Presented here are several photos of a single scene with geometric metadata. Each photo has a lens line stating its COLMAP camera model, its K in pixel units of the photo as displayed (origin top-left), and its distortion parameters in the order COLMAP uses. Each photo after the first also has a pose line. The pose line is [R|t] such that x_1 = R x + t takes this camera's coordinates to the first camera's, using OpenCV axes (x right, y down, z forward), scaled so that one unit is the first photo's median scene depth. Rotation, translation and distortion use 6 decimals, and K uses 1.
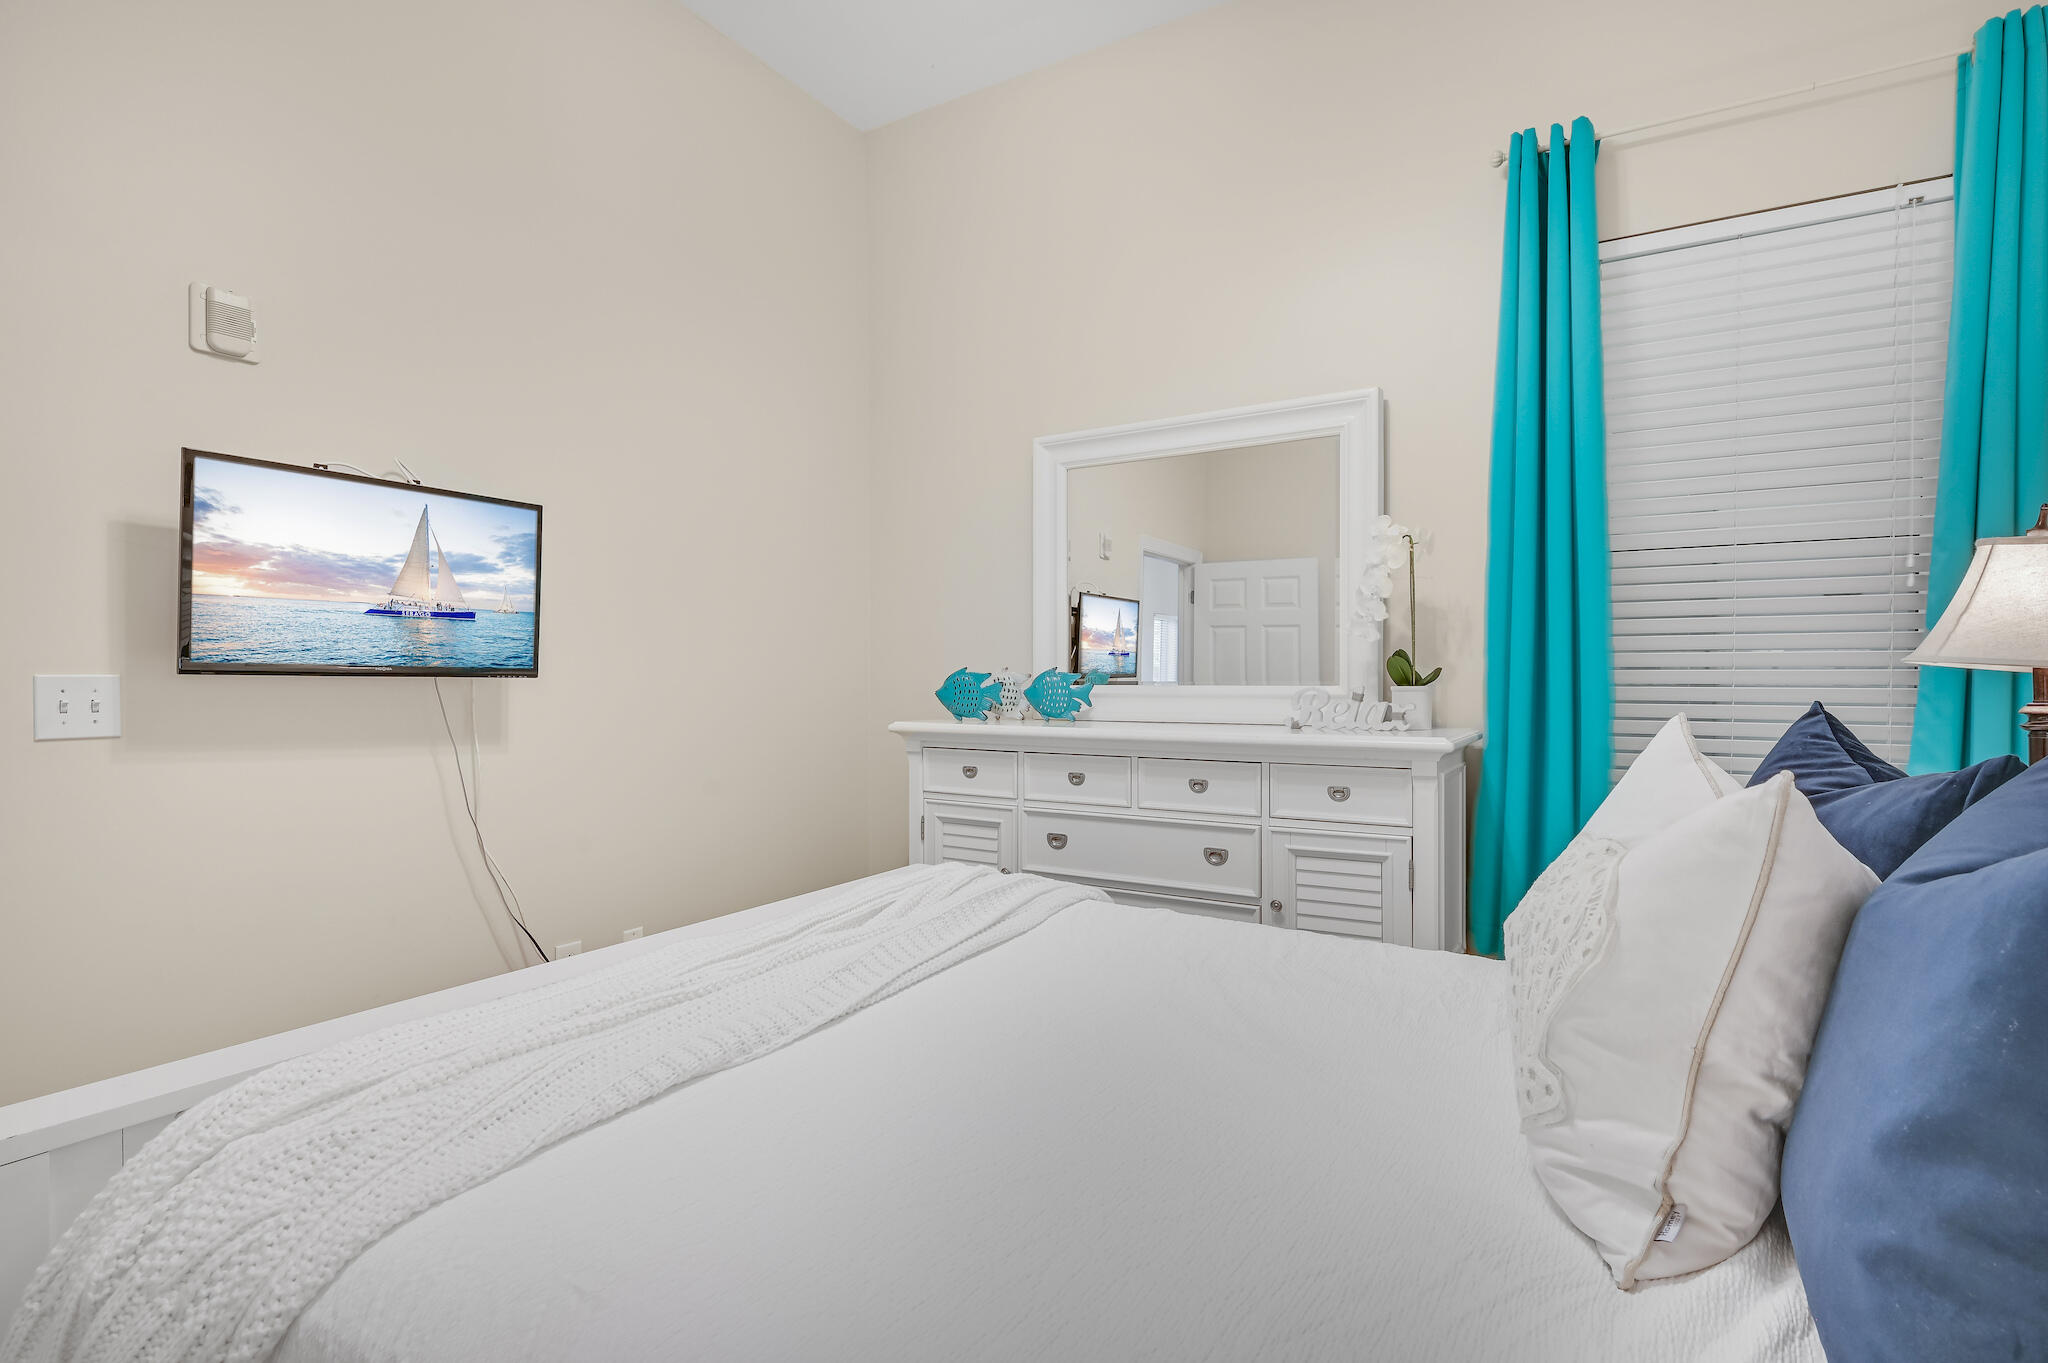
lens RADIAL K [[1031.5, 0, 1024.0], [0, 1031.5, 681.5], [0, 0, 1]] dist [-0.001604, -0.000088]
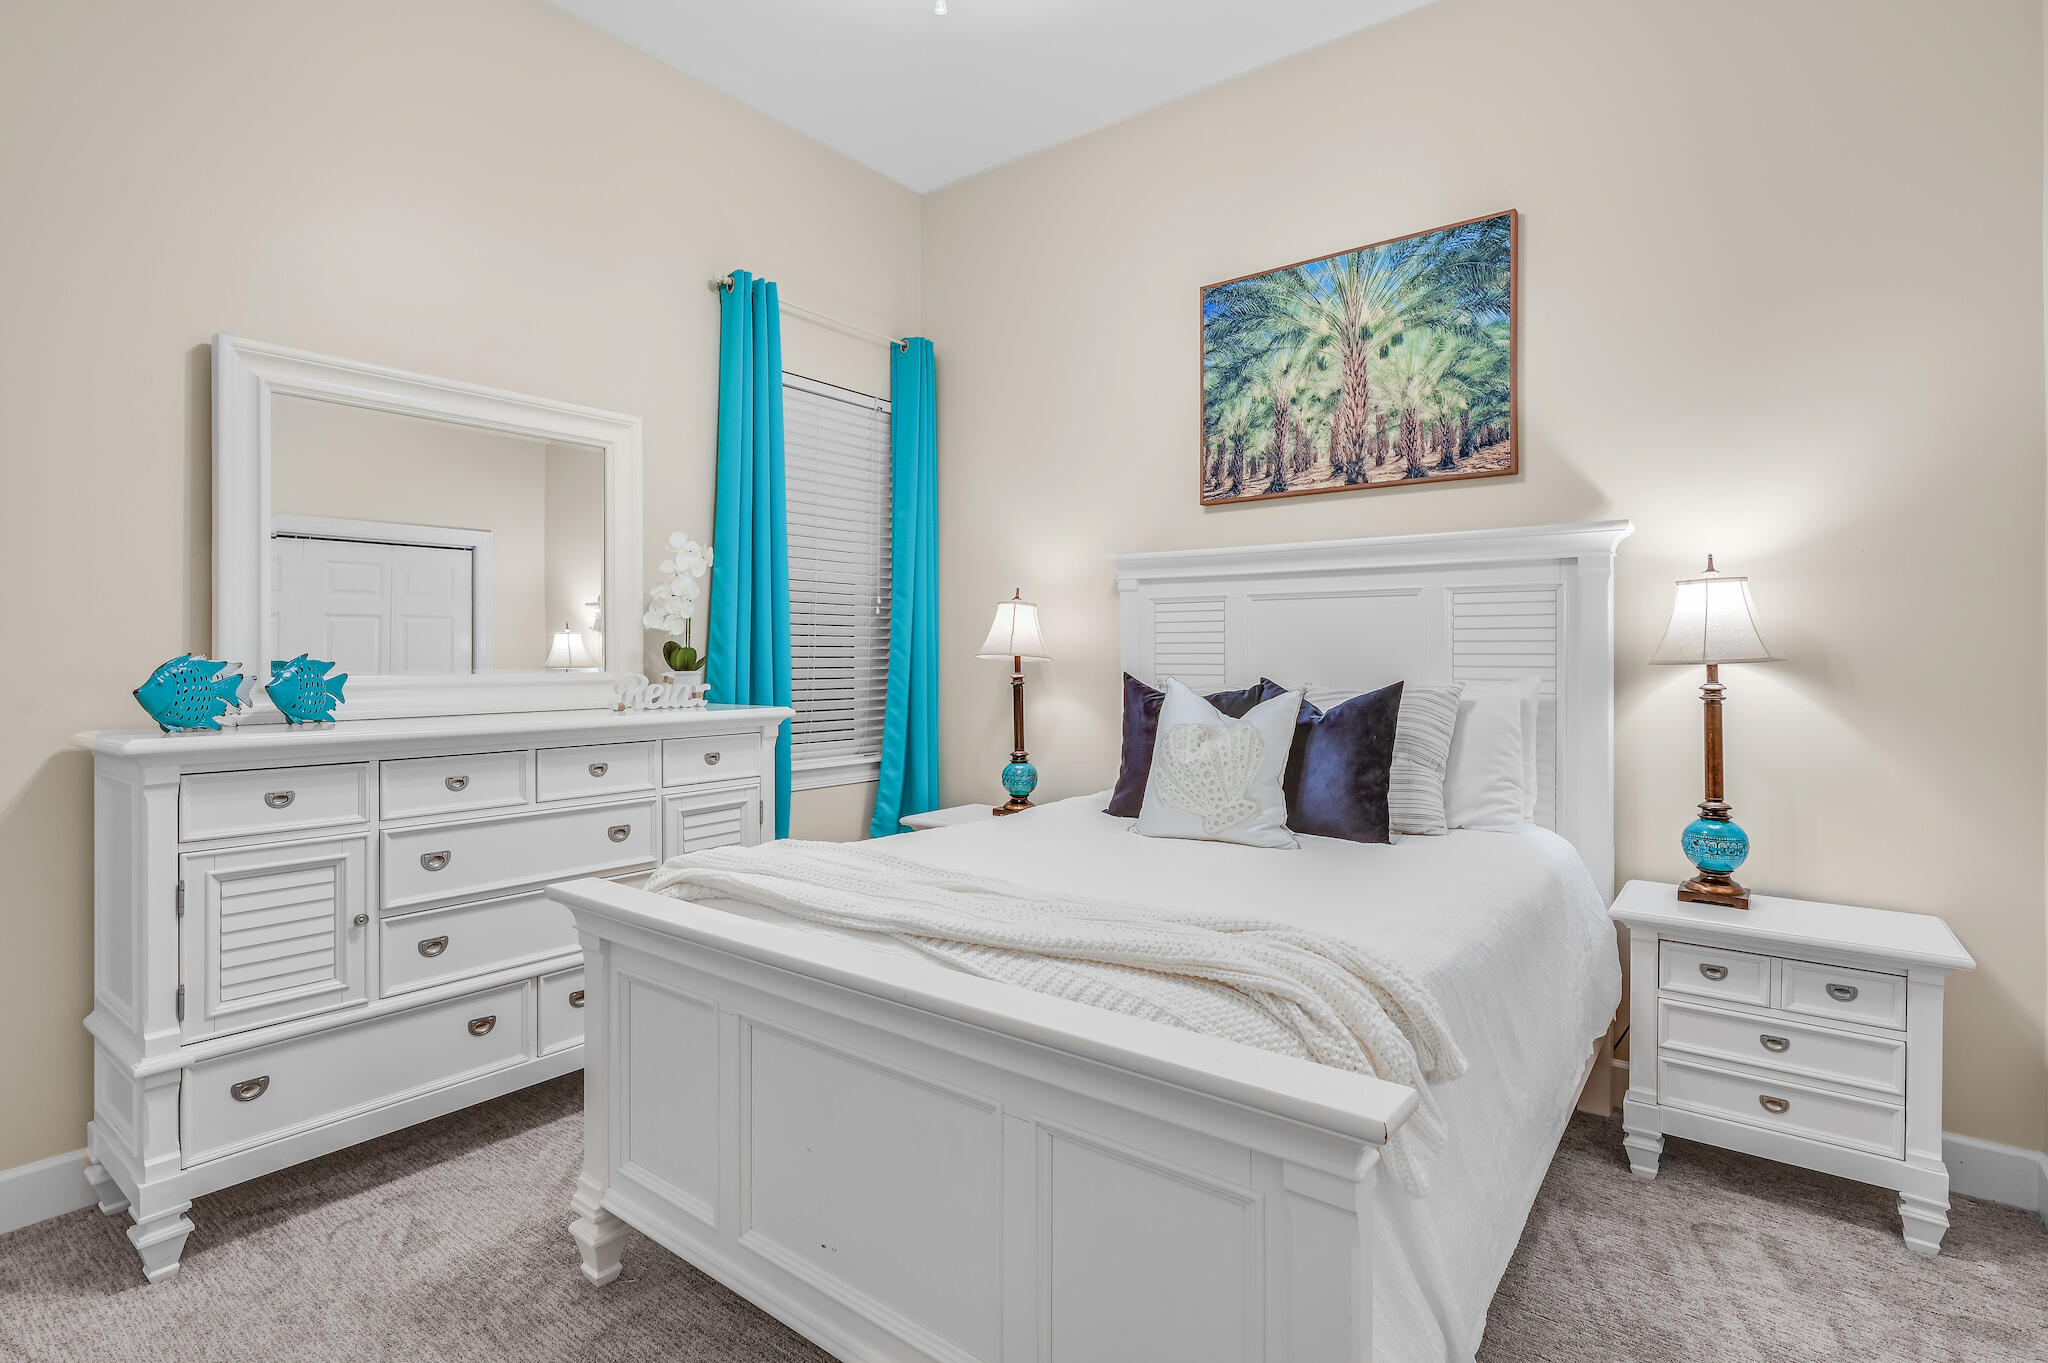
lens RADIAL K [[1031.5, 0, 1024.0], [0, 1031.5, 681.5], [0, 0, 1]] dist [-0.001604, -0.000088]
pose [[0.082844, -0.020762, 0.996346, -0.738287], [0.009380, 0.999755, 0.020053, -0.003712], [-0.996518, 0.007685, 0.083019, 0.436792]]
